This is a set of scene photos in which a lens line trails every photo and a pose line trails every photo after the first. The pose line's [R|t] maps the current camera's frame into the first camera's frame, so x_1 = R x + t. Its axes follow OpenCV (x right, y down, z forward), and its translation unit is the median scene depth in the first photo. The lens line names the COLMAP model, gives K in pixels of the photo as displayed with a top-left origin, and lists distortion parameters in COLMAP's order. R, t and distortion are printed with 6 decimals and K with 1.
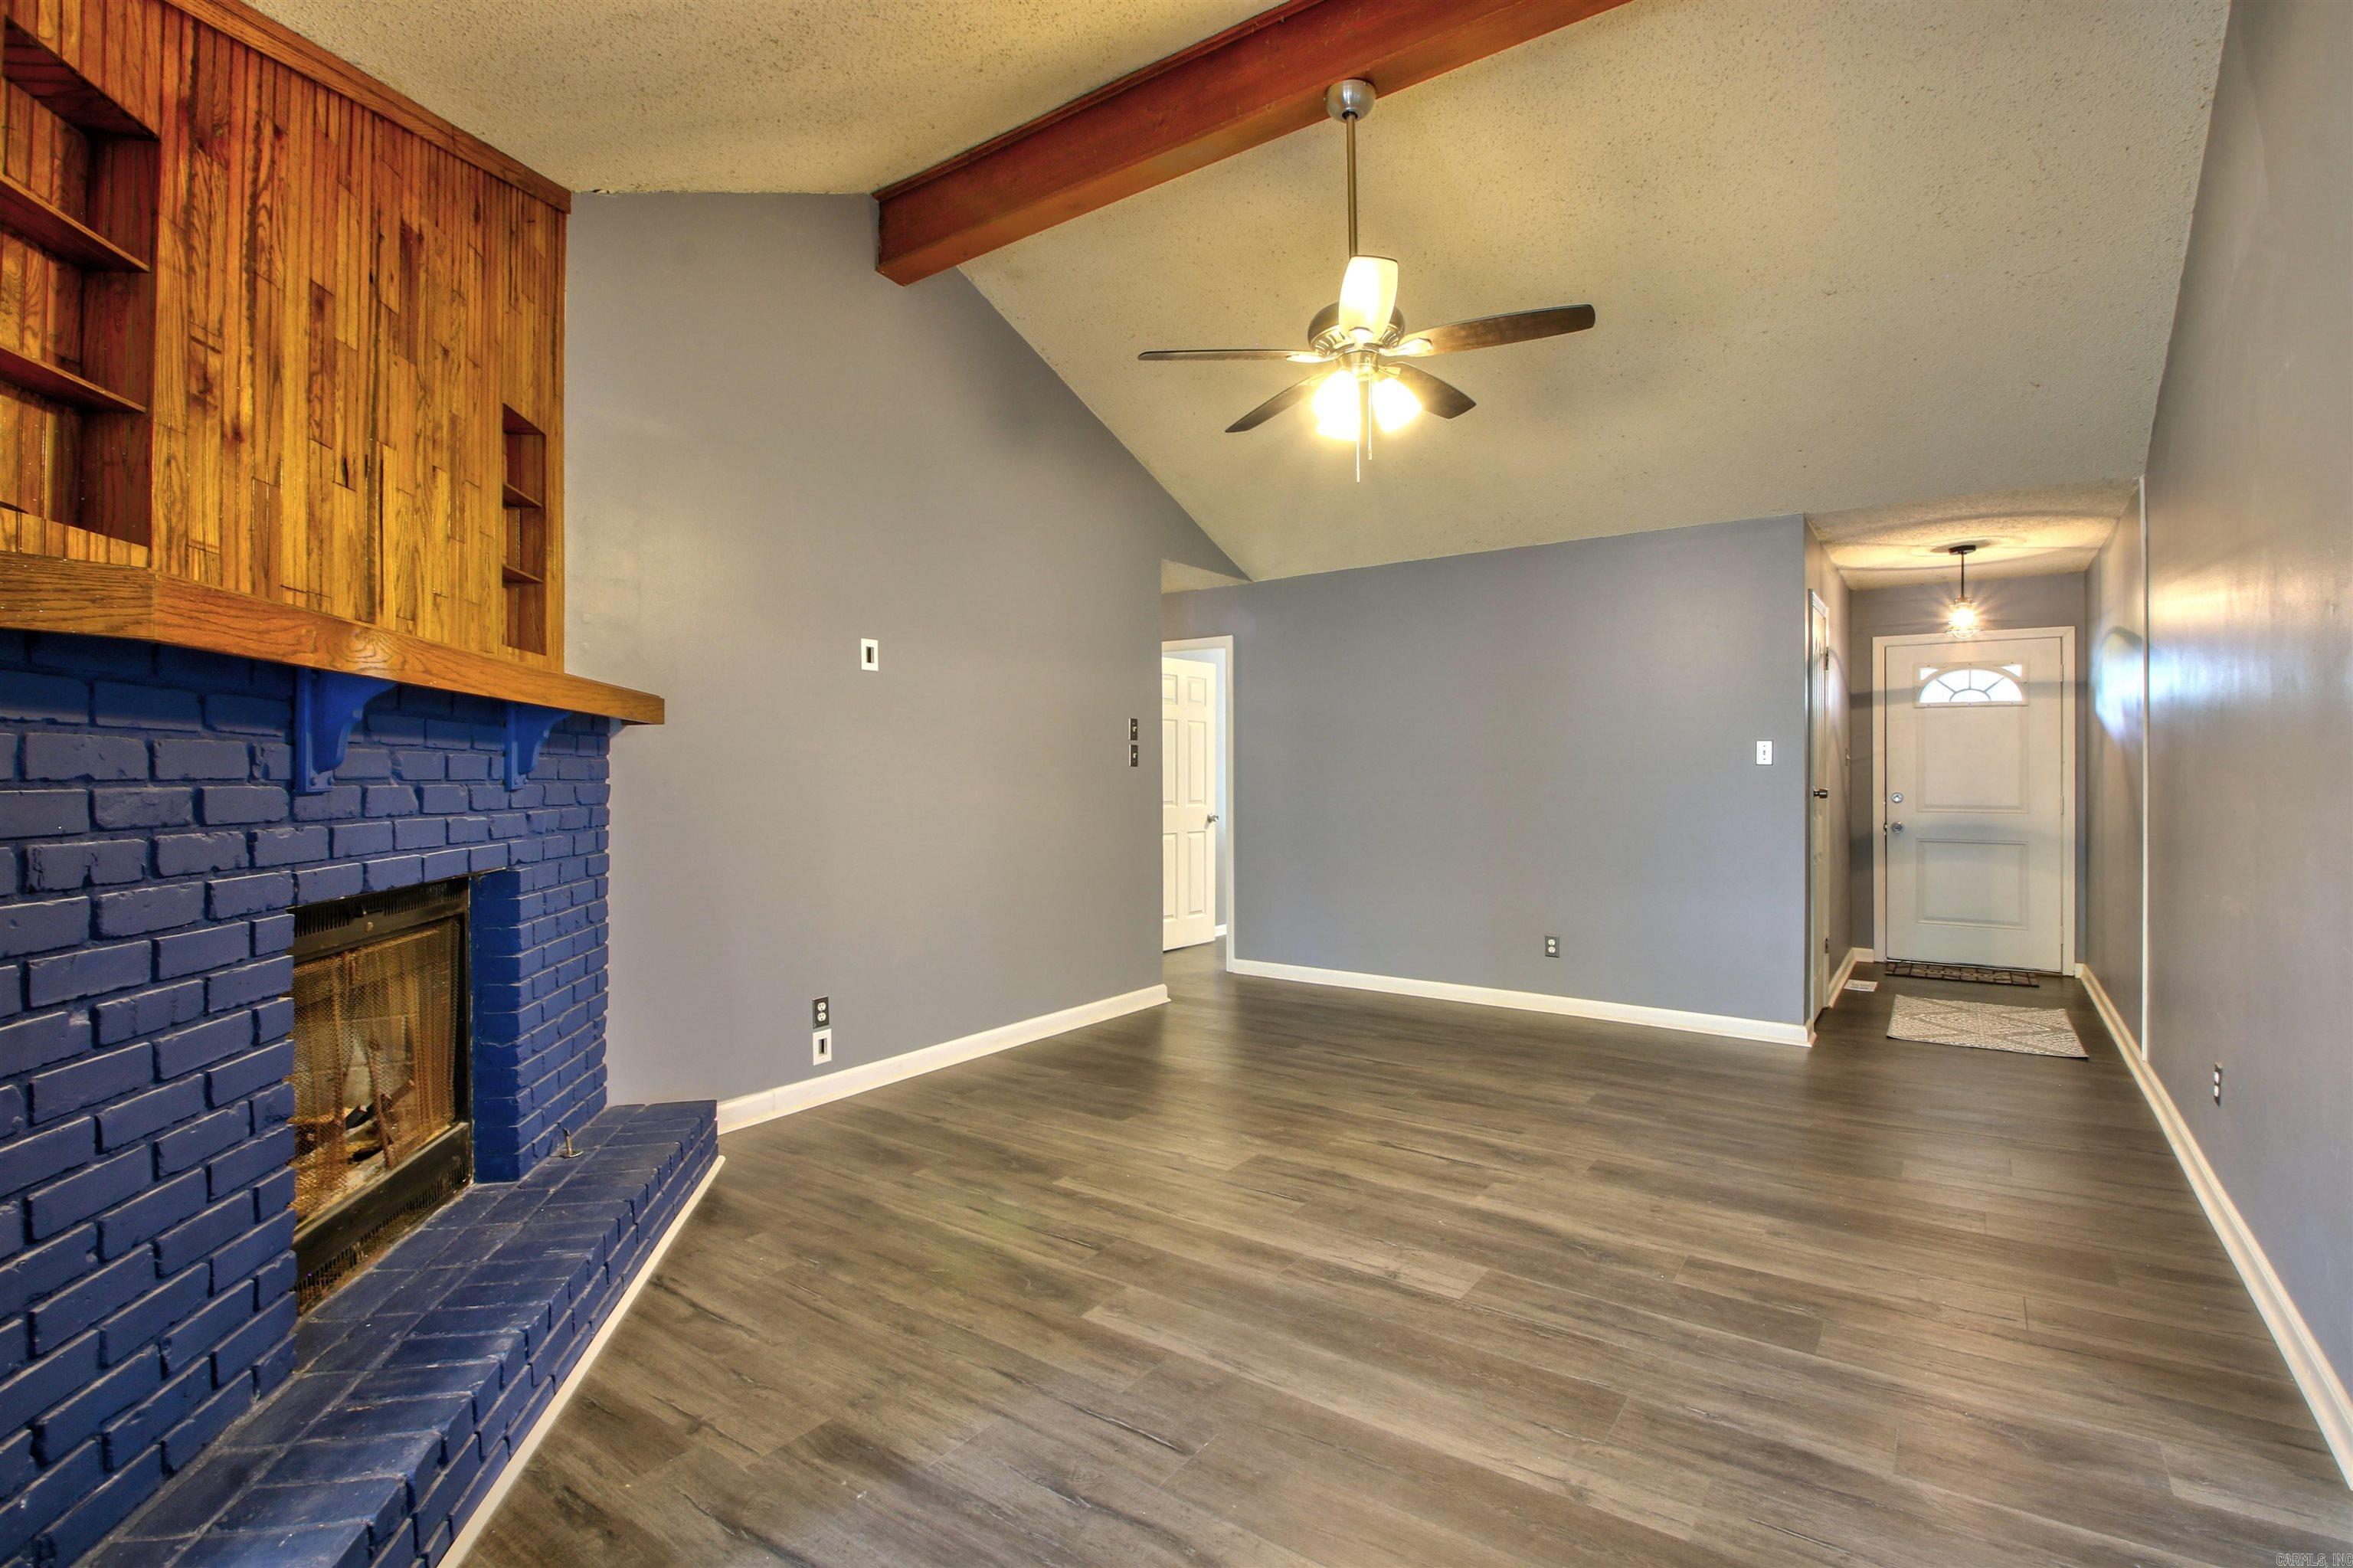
lens RADIAL K [[1096.7, 0, 1171.1], [0, 1096.7, 769.5], [0, 0, 1]] dist [0.003616, -0.004670]
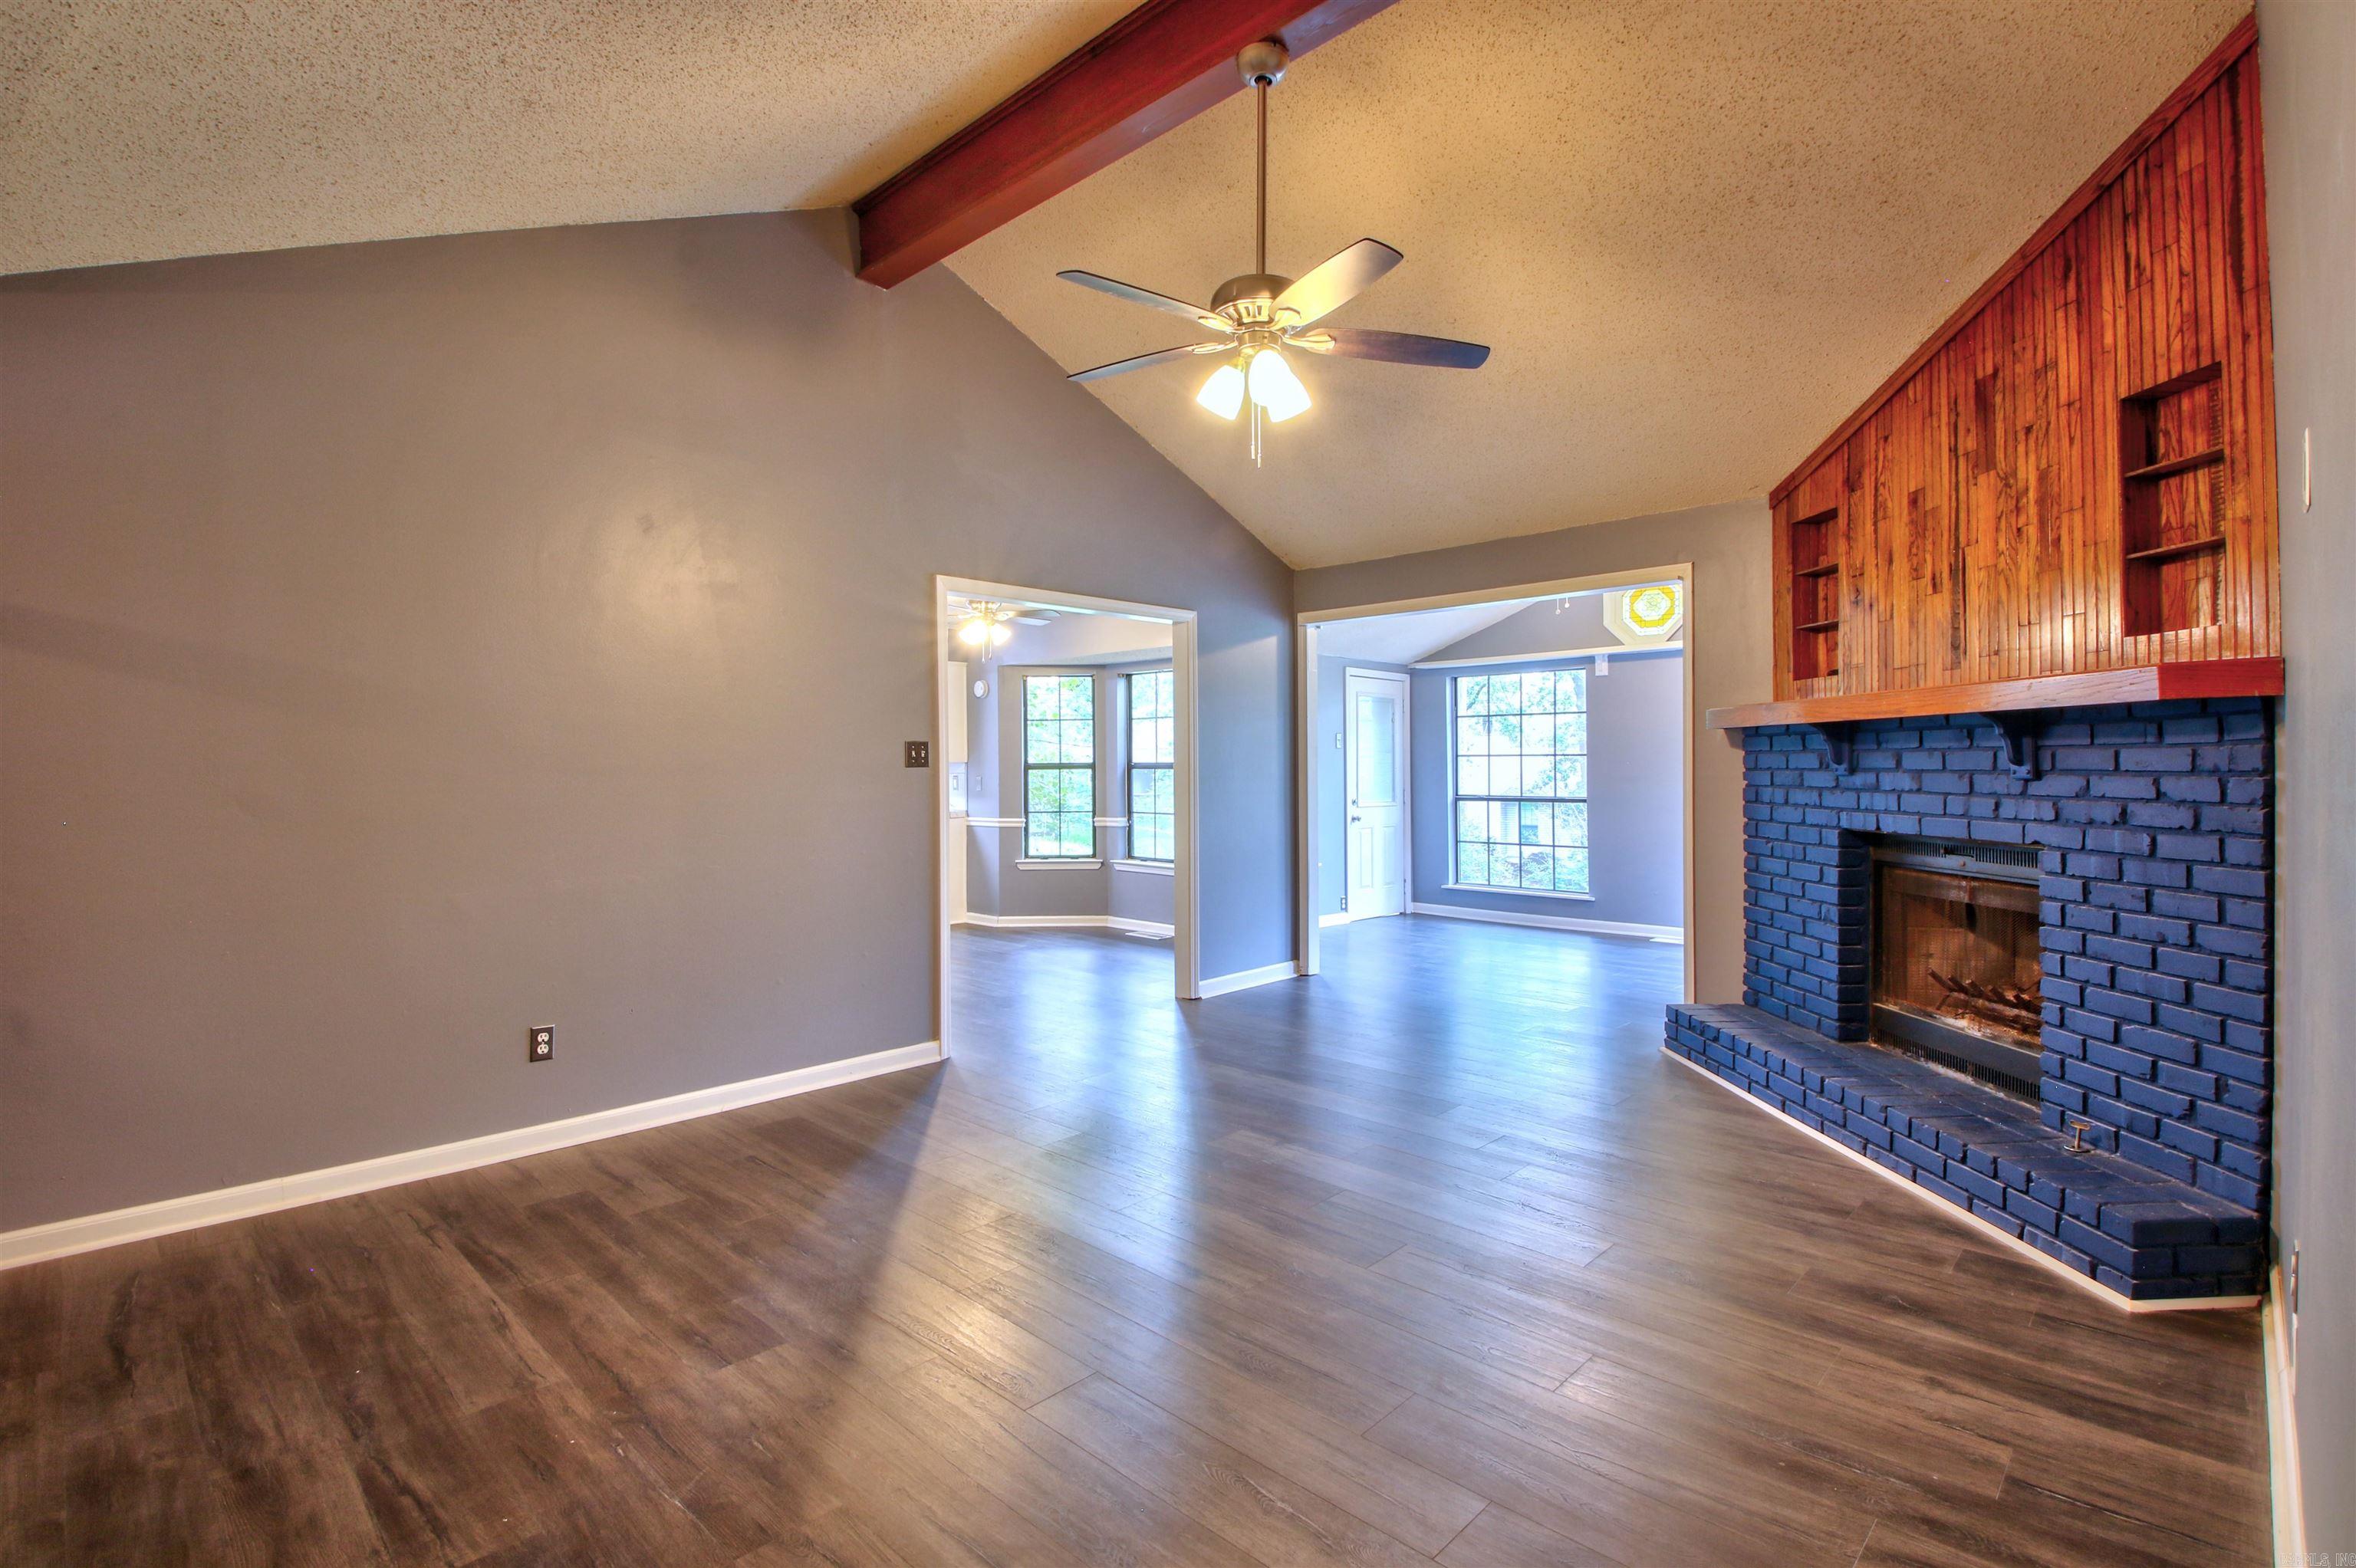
lens RADIAL K [[1102.6, 0, 1147.3], [0, 1102.6, 770.7], [0, 0, 1]] dist [0.006662, -0.014595]
pose [[-0.987812, 0.008433, 0.155422, 0.062537], [0.008377, 0.999964, -0.001012, 0.001055], [-0.155425, 0.000302, -0.987848, 1.029305]]
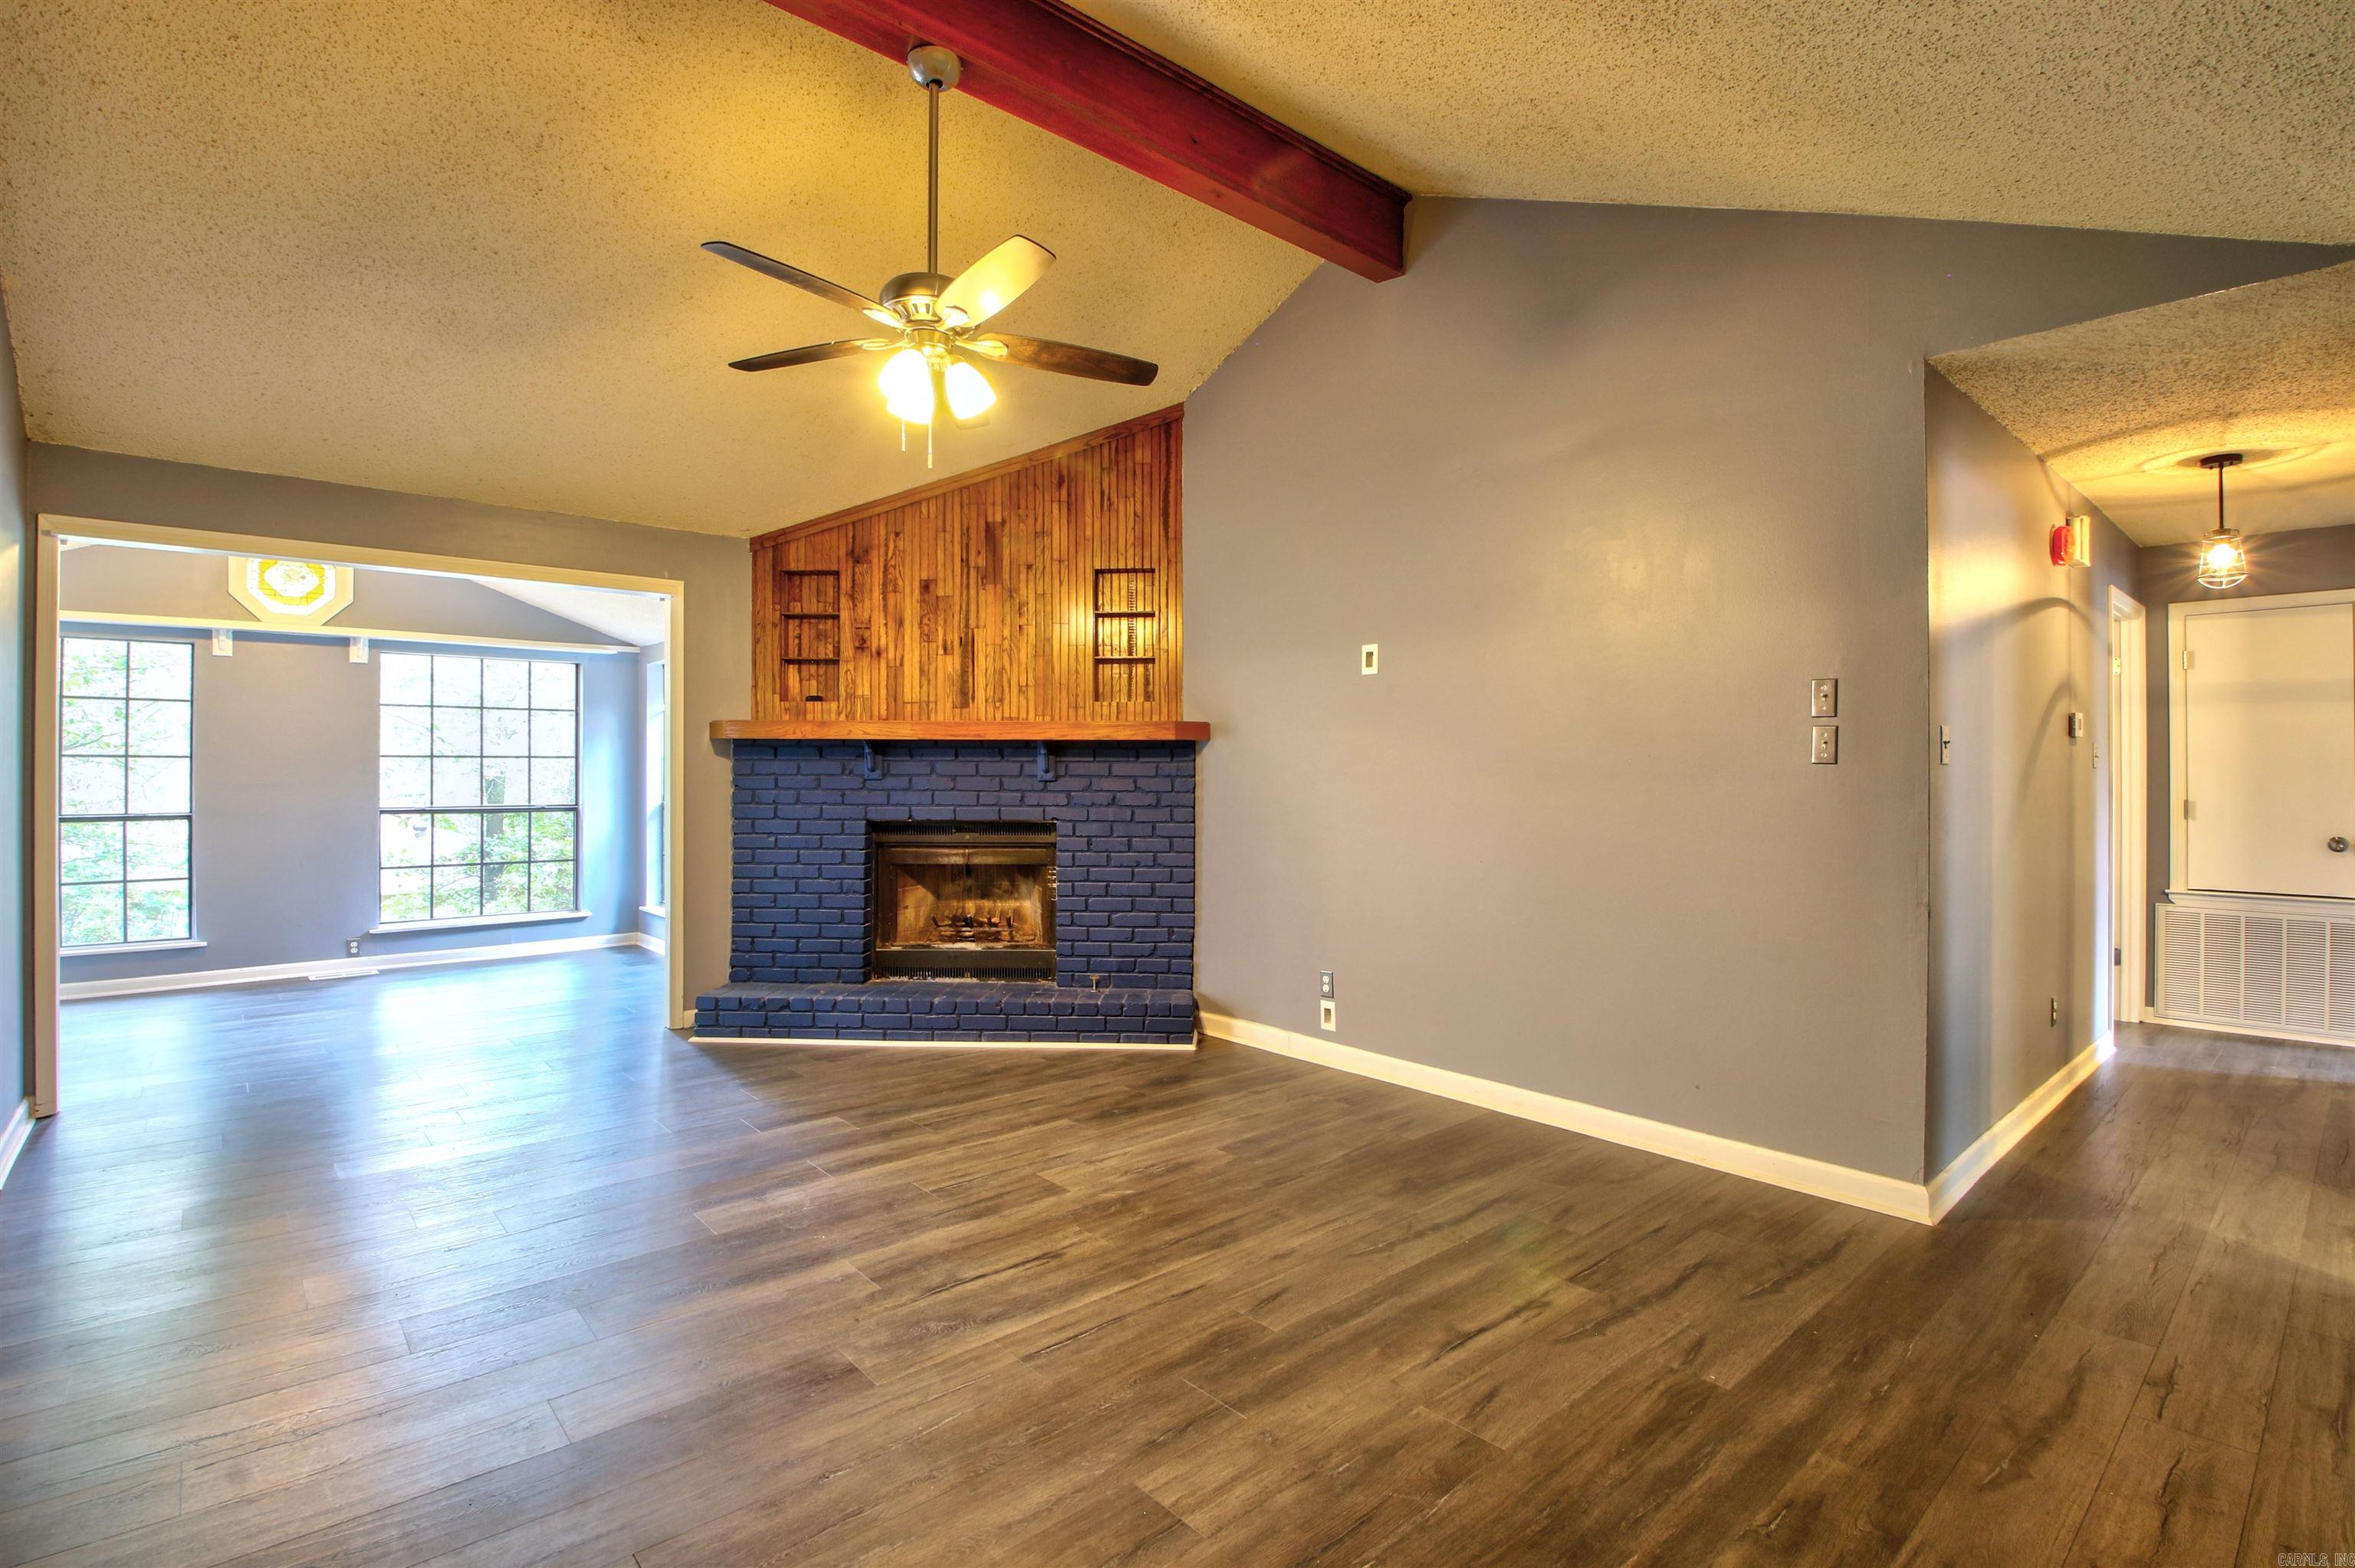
lens RADIAL K [[1102.1, 0, 1198.6], [0, 1102.1, 774.5], [0, 0, 1]] dist [0.006662, -0.014595]
pose [[-0.211780, 0.006264, -0.977297, 0.550396], [0.003225, 0.999978, 0.005710, -0.001304], [0.977312, -0.001942, -0.211796, 0.748776]]
